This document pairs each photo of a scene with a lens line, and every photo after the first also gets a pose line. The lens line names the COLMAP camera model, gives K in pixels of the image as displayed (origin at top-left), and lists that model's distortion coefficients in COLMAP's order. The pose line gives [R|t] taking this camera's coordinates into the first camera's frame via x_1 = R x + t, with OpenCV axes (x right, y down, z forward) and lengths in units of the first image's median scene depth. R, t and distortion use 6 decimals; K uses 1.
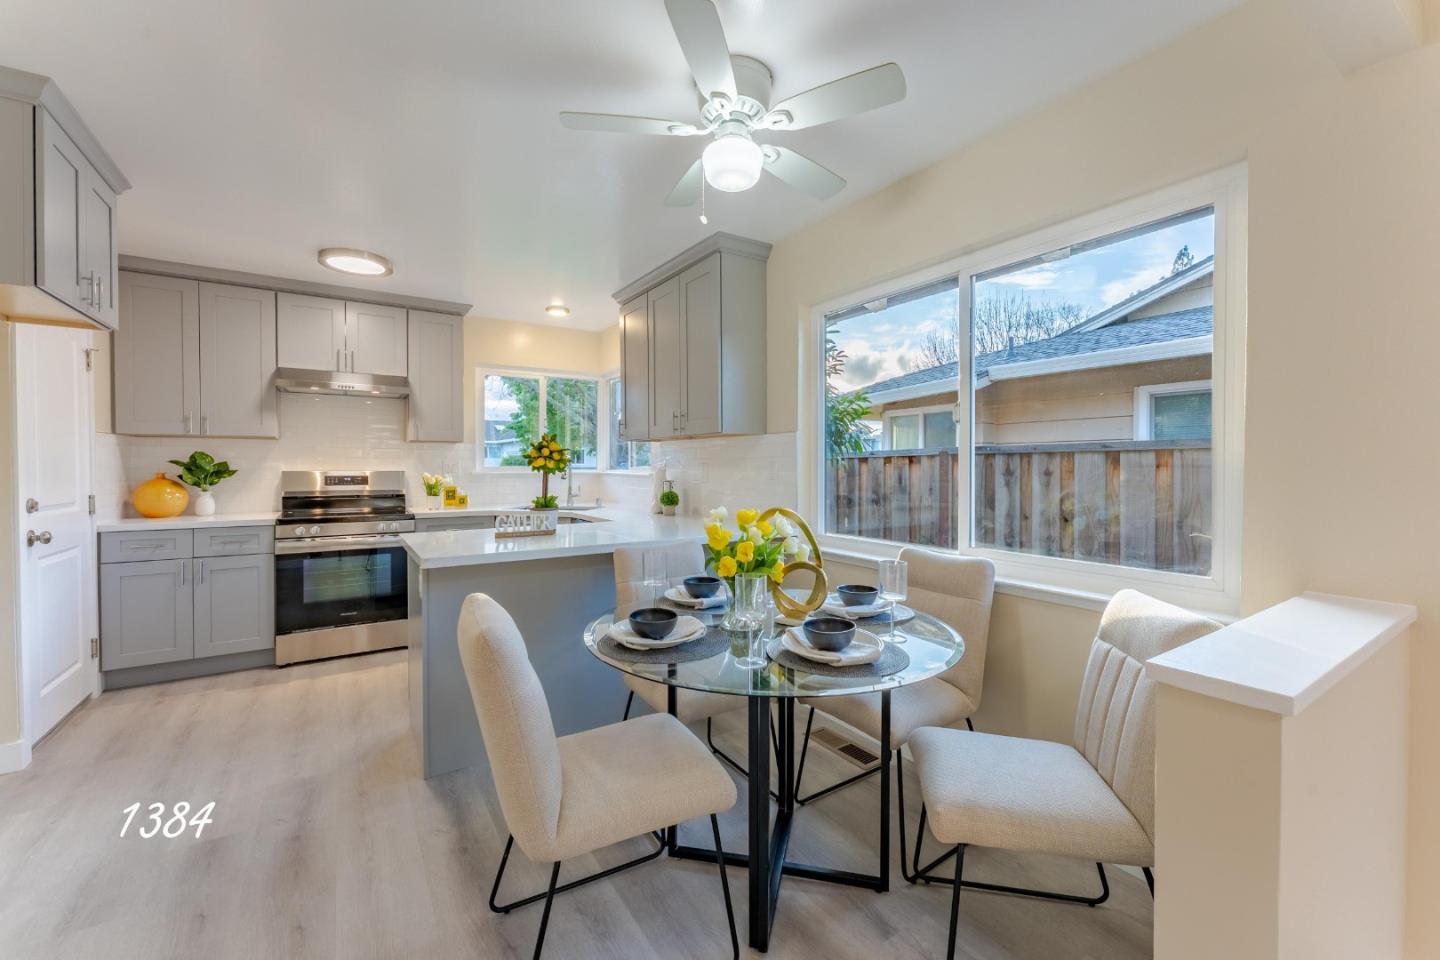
lens RADIAL K [[585.5, 0, 733.2], [0, 585.5, 472.2], [0, 0, 1]] dist [0.006526, 0.000086]
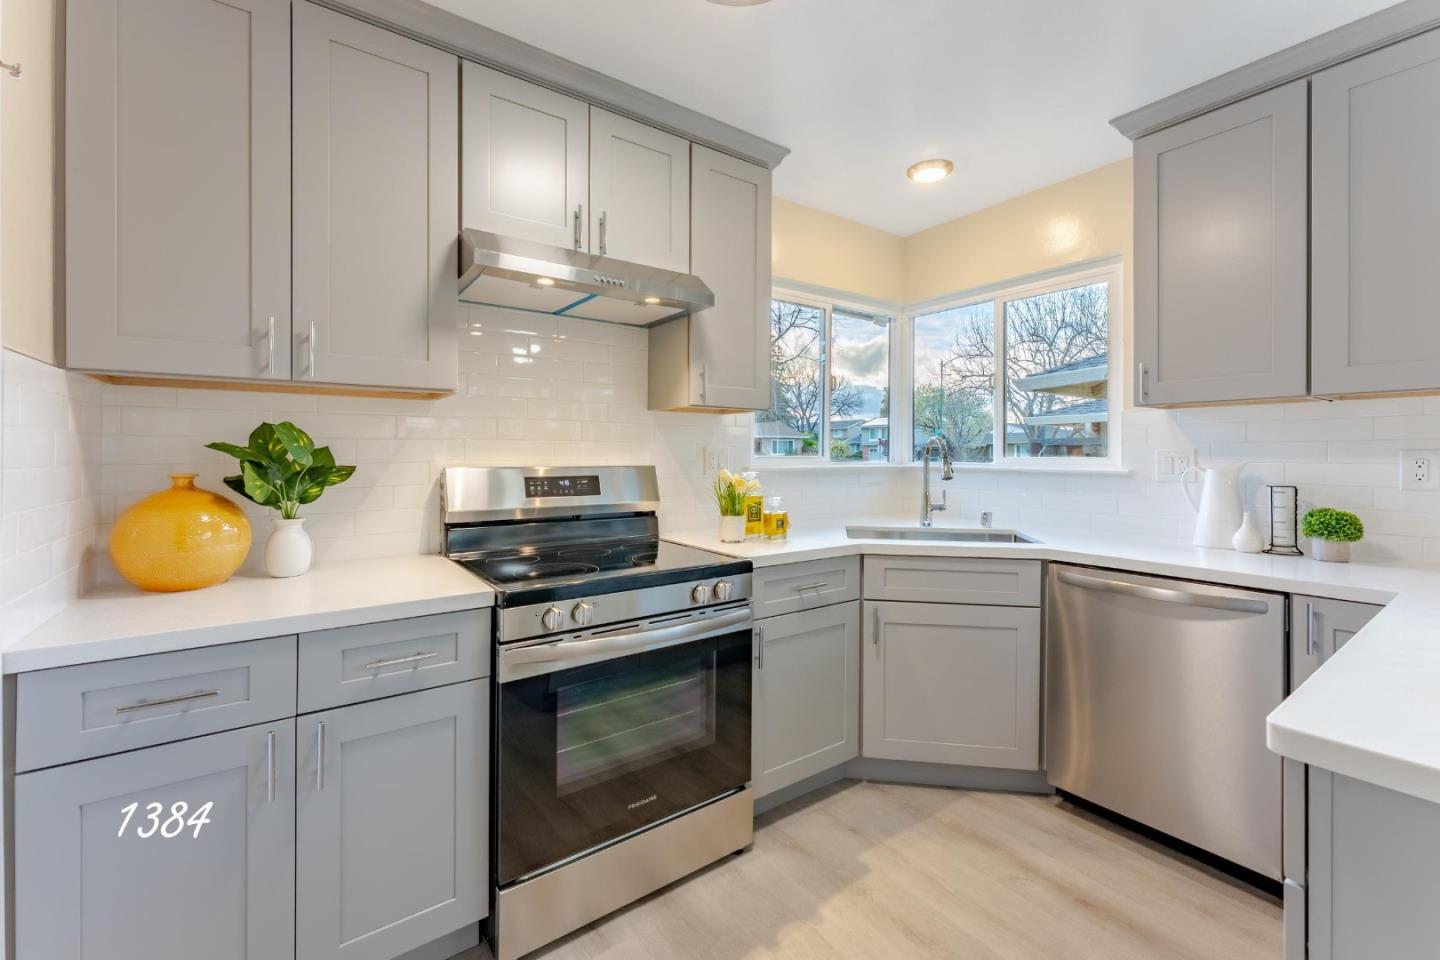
lens RADIAL K [[585.5, 0, 741.5], [0, 585.5, 455.3], [0, 0, 1]] dist [0.006526, 0.000086]
pose [[0.997816, -0.001921, 0.066025, -0.615784], [0.002749, 0.999919, -0.012450, -0.005330], [-0.065995, 0.012604, 0.997740, 0.573326]]
